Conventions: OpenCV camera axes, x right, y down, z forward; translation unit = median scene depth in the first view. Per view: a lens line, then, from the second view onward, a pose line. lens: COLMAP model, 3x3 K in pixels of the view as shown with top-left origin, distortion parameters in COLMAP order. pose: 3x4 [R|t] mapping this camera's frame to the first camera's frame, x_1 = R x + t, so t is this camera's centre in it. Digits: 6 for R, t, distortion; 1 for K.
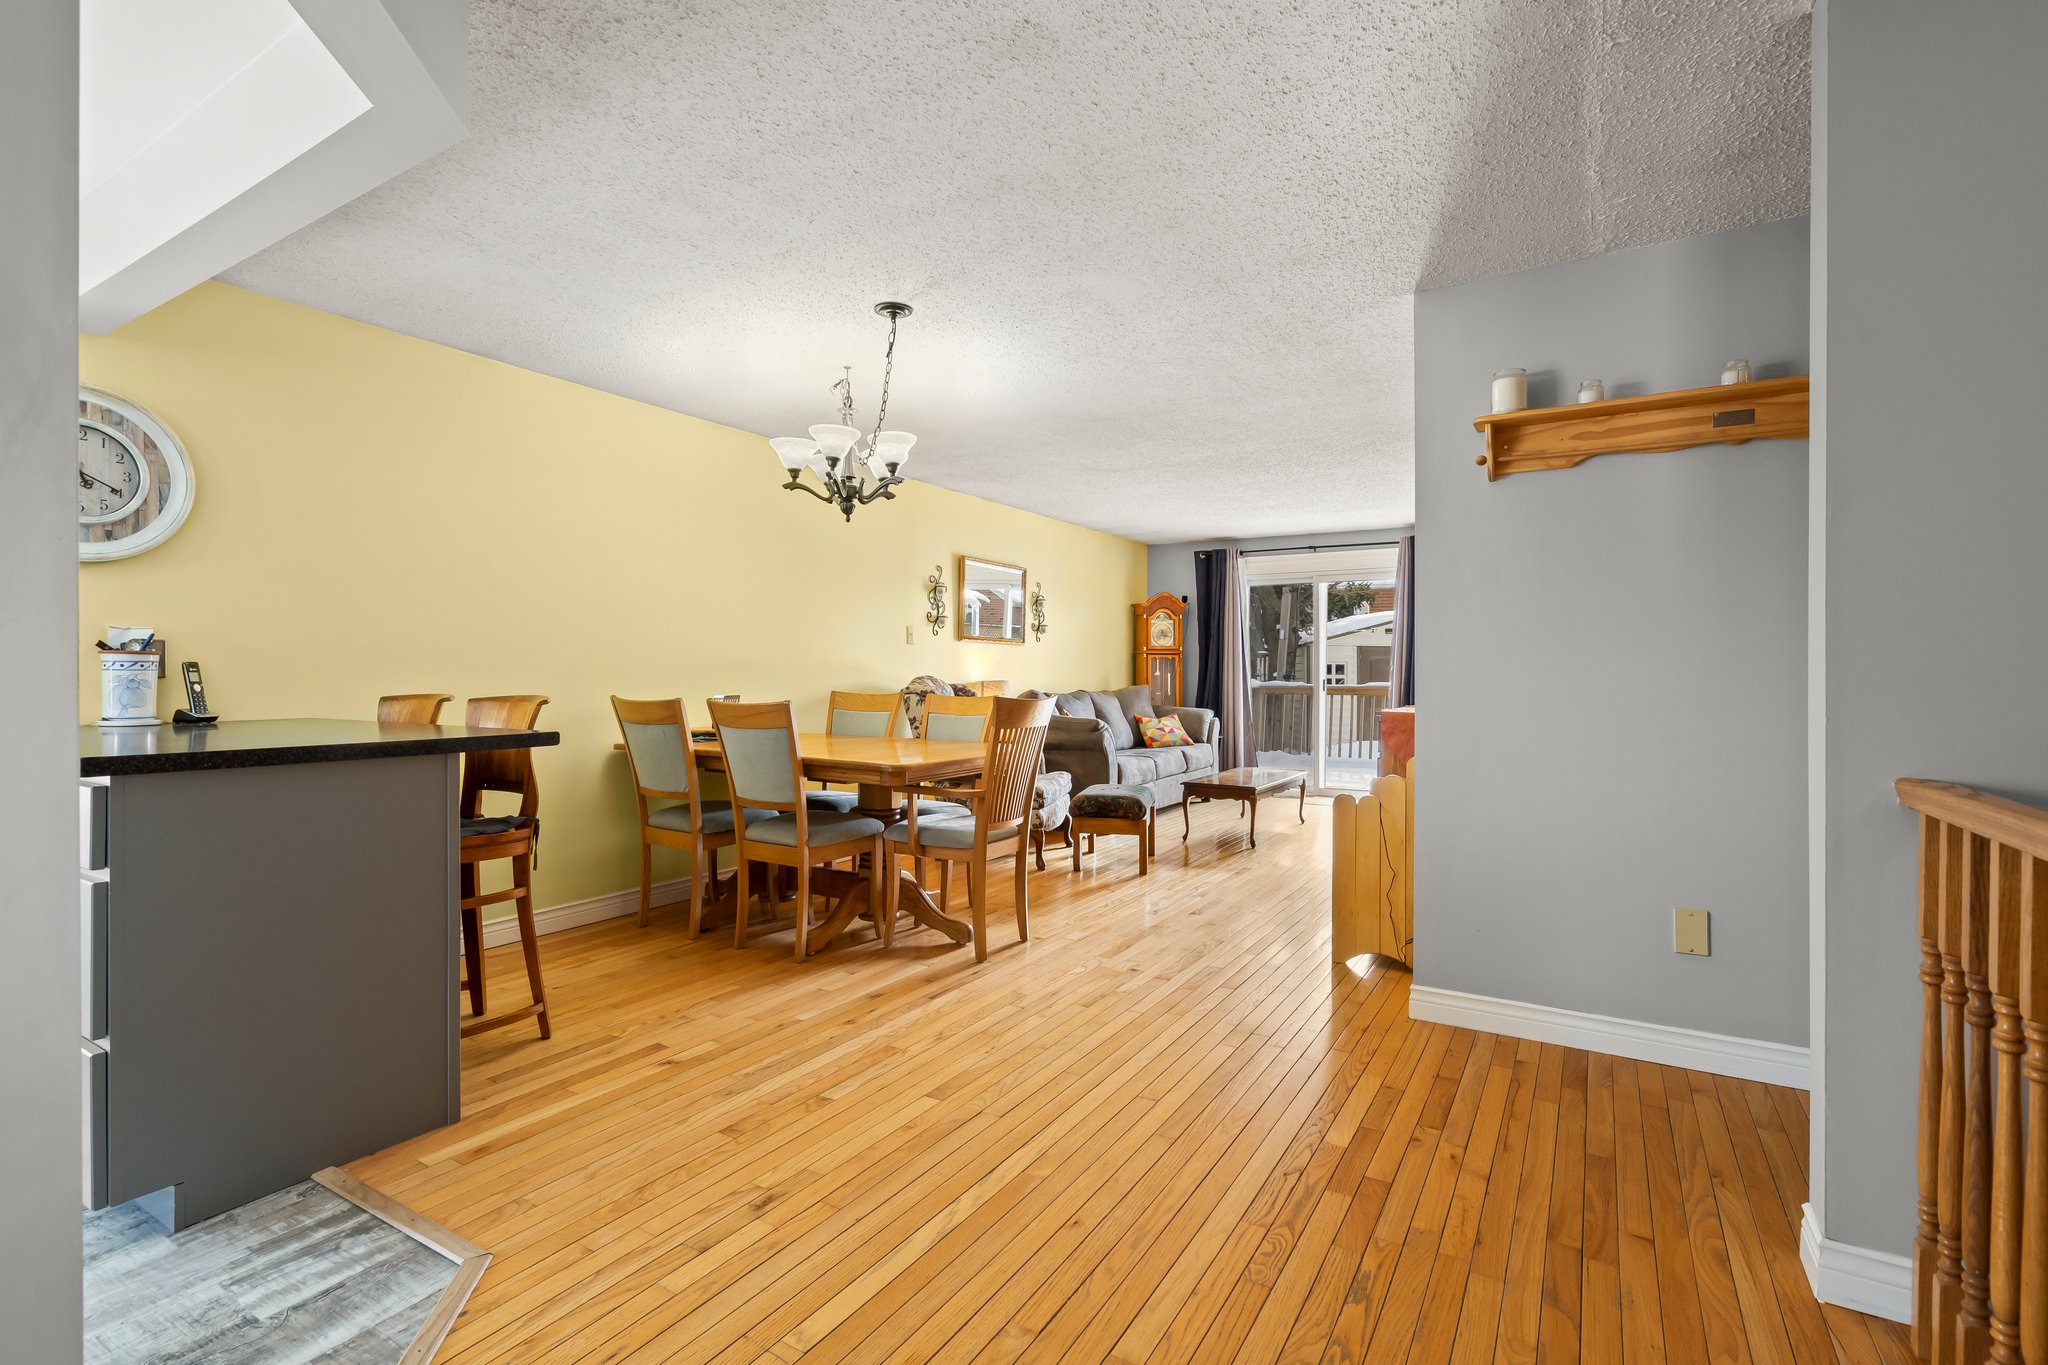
lens RADIAL K [[933.3, 0, 1028.6], [0, 933.3, 694.1], [0, 0, 1]] dist [0.000063, 0.000045]
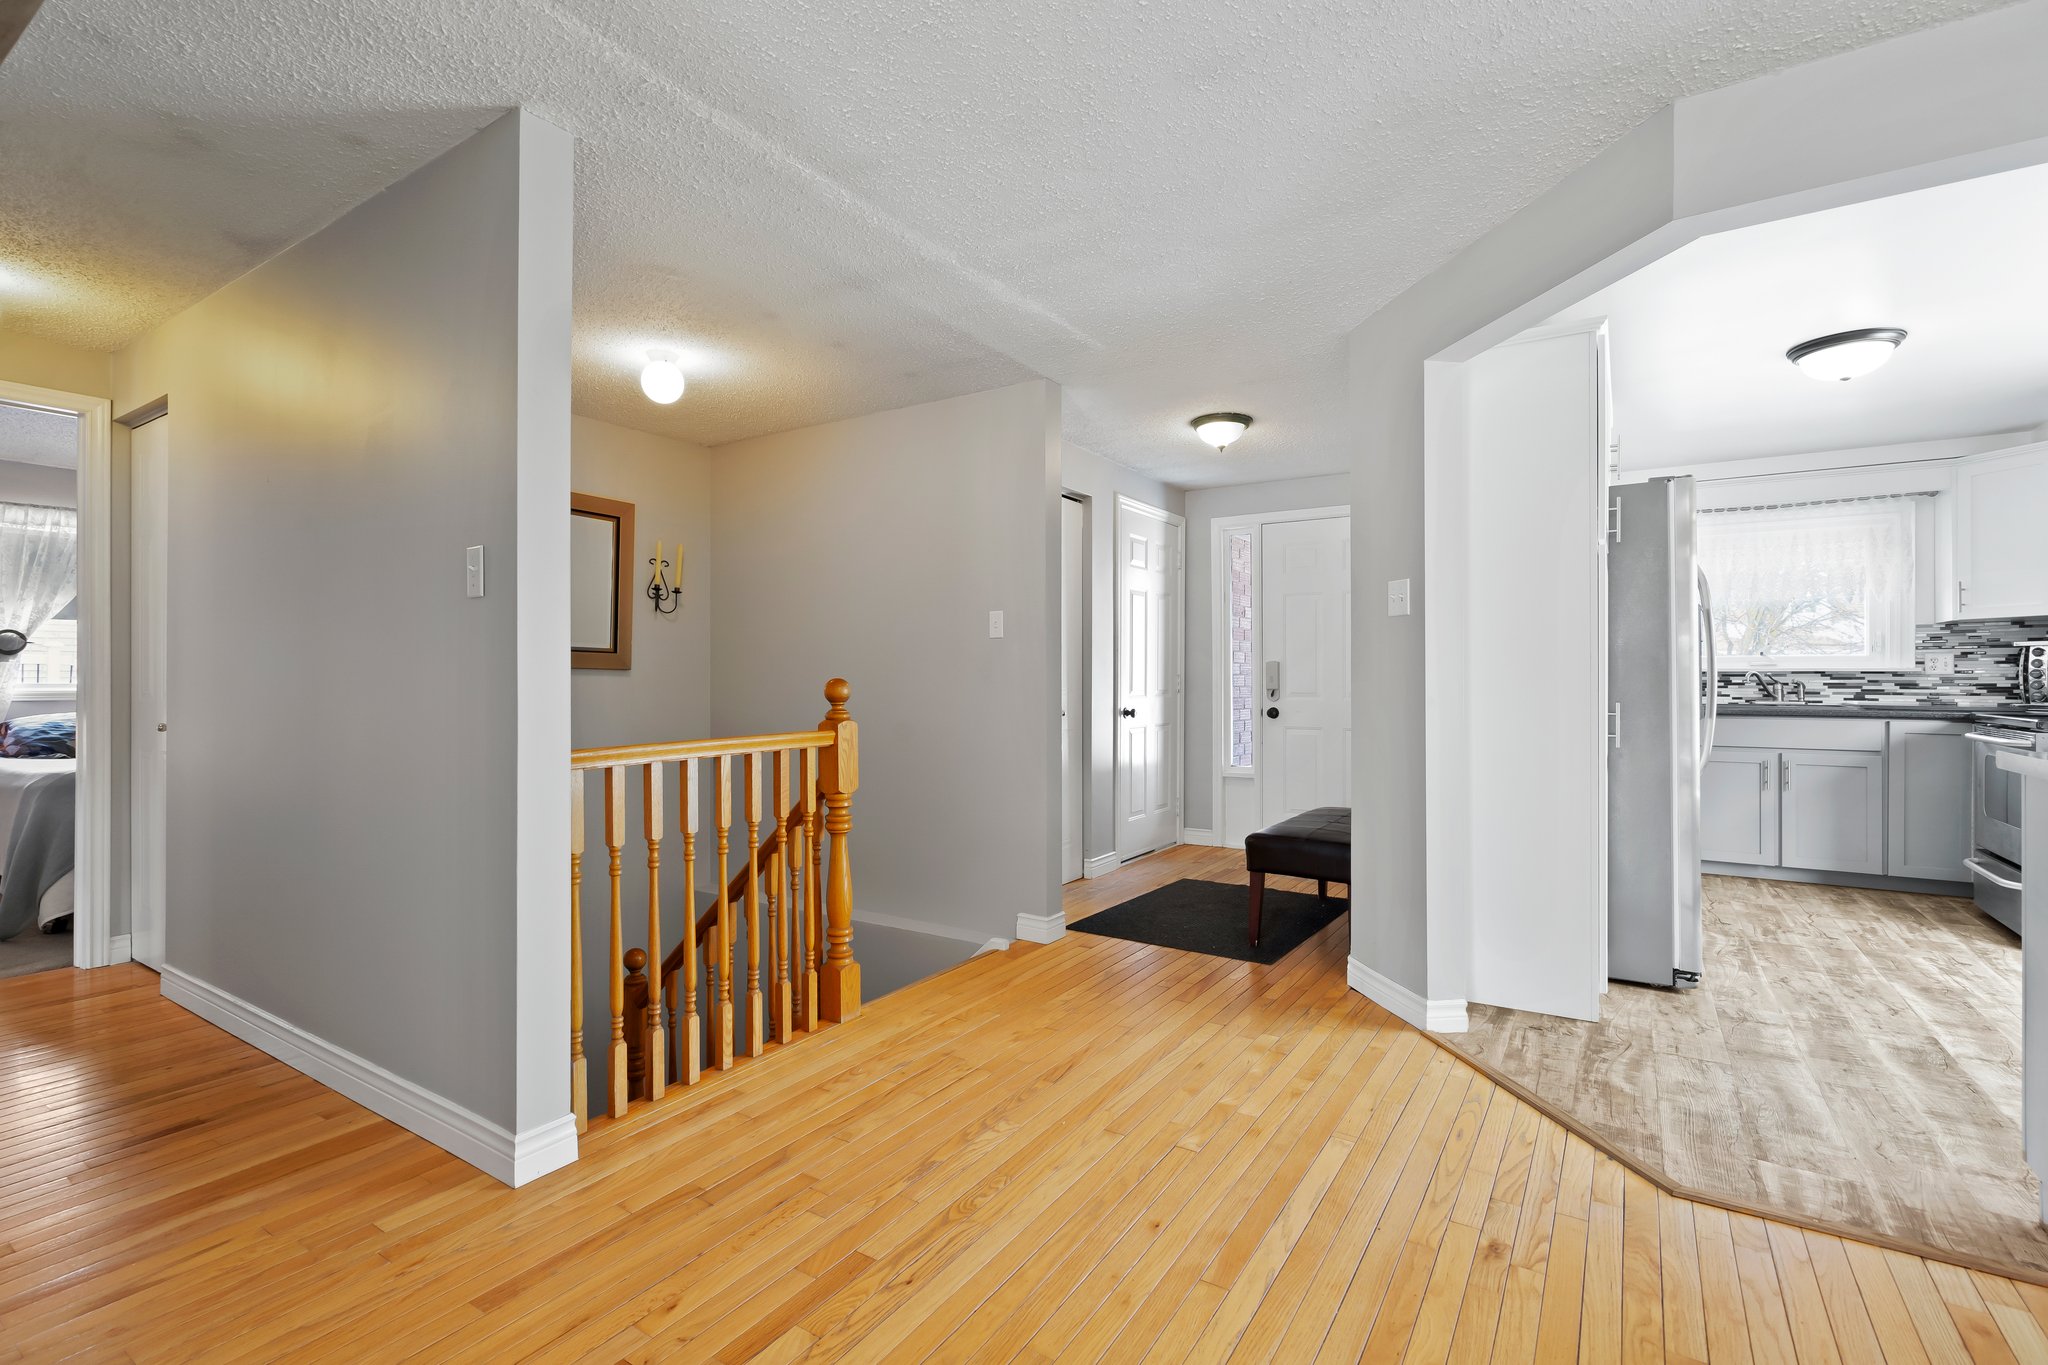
lens RADIAL K [[939.0, 0, 1024.0], [0, 939.0, 682.5], [0, 0, 1]] dist [0.000749, 0.000417]
pose [[-0.999659, -0.004284, 0.025749, 0.059914], [-0.003715, 0.999748, 0.022117, -0.012845], [-0.025837, 0.022014, -0.999424, 0.699586]]
